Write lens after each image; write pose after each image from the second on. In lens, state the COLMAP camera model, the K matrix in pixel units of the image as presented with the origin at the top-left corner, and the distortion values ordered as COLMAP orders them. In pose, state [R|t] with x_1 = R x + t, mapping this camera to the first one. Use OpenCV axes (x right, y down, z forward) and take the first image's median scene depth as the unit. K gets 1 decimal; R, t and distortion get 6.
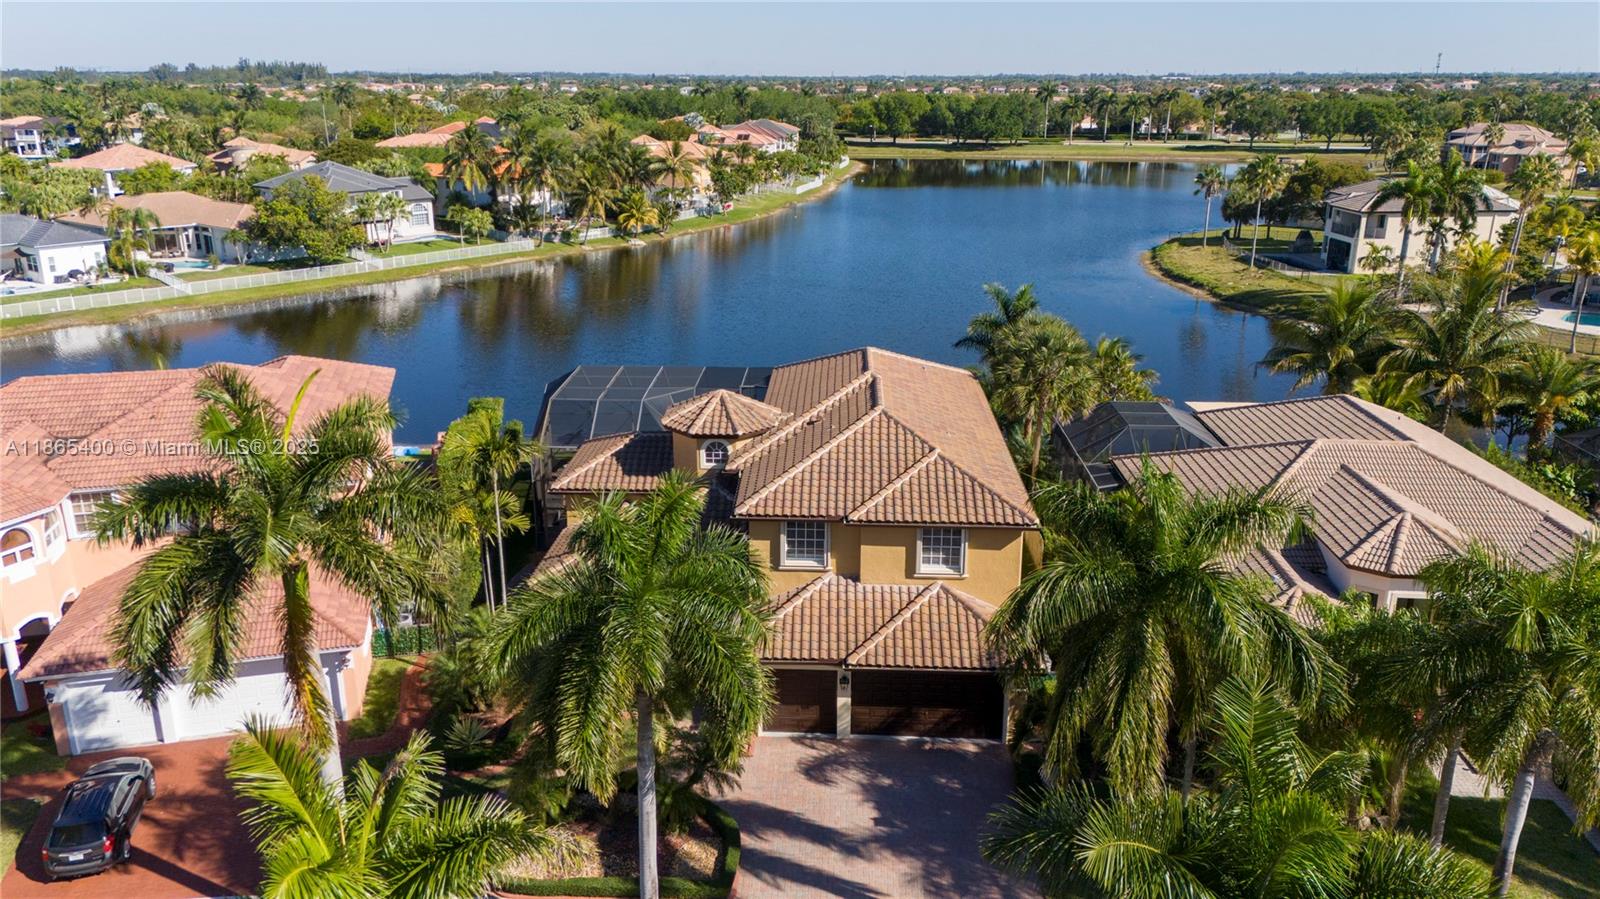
lens RADIAL K [[1159.7, 0, 798.4], [0, 1159.7, 445.1], [0, 0, 1]] dist [0.083145, -0.072776]
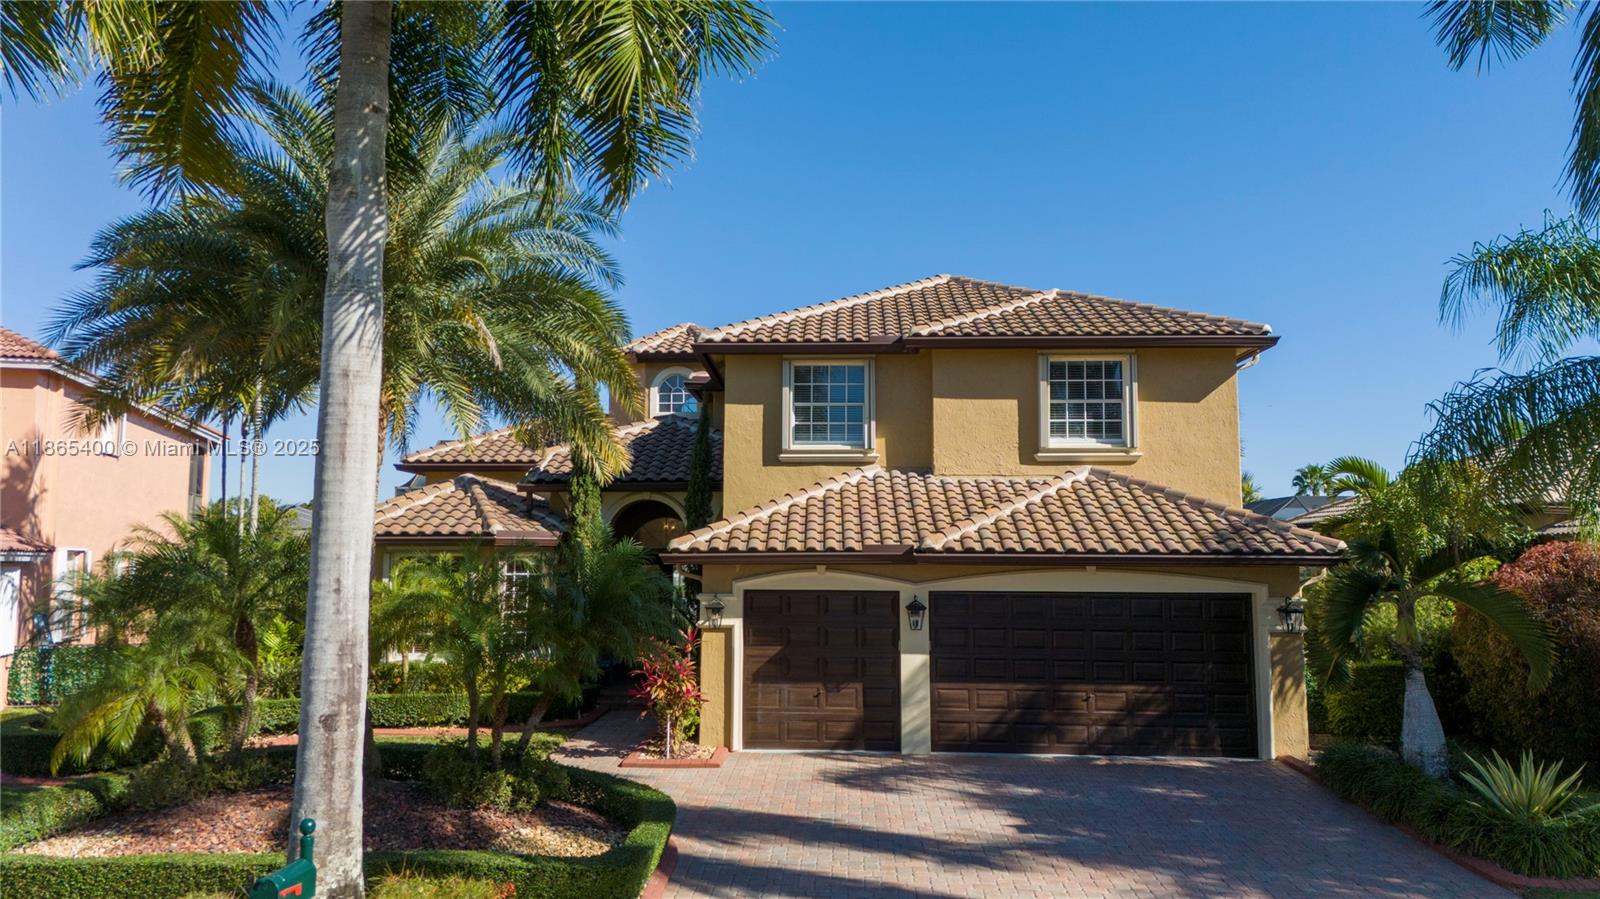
lens RADIAL K [[1159.7, 0, 798.4], [0, 1159.7, 445.1], [0, 0, 1]] dist [0.083145, -0.072776]
pose [[0.999991, 0.003025, 0.003070, -0.003534], [-0.001566, 0.918671, -0.395020, 0.114559], [-0.004015, 0.395011, 0.918667, 0.187343]]
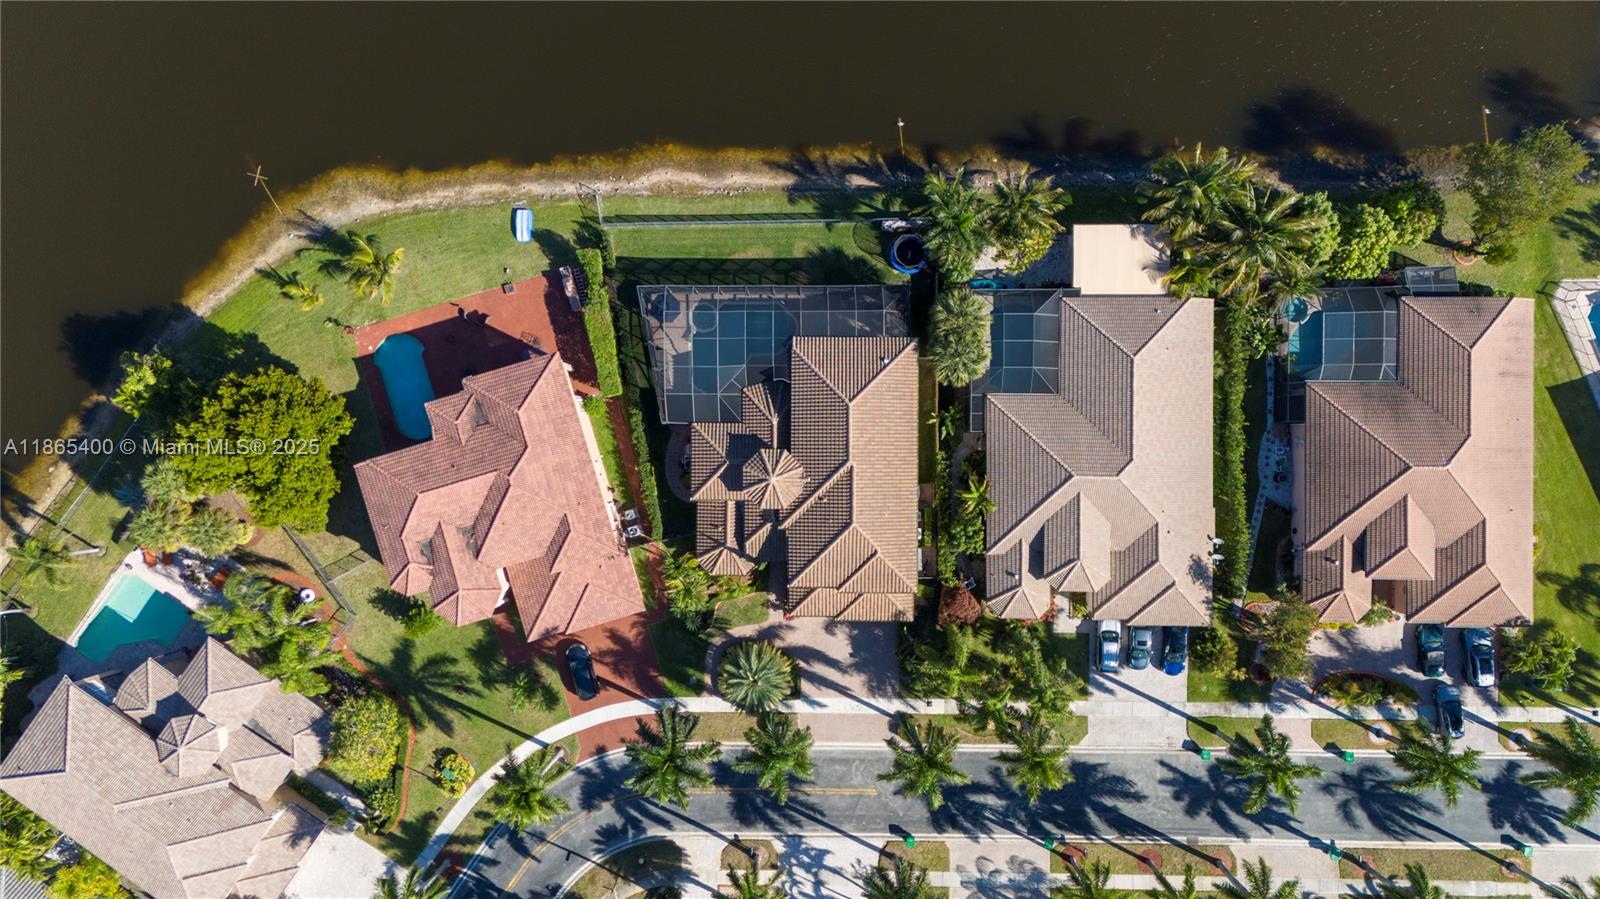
lens RADIAL K [[1146.6, 0, 800.0], [0, 1146.6, 449.5], [0, 0, 1]] dist [0.141962, -0.256081]
pose [[0.998524, -0.041898, -0.034559, 0.020091], [0.045459, 0.296537, 0.953939, -0.806096], [-0.029720, -0.954102, 0.298004, 0.199966]]
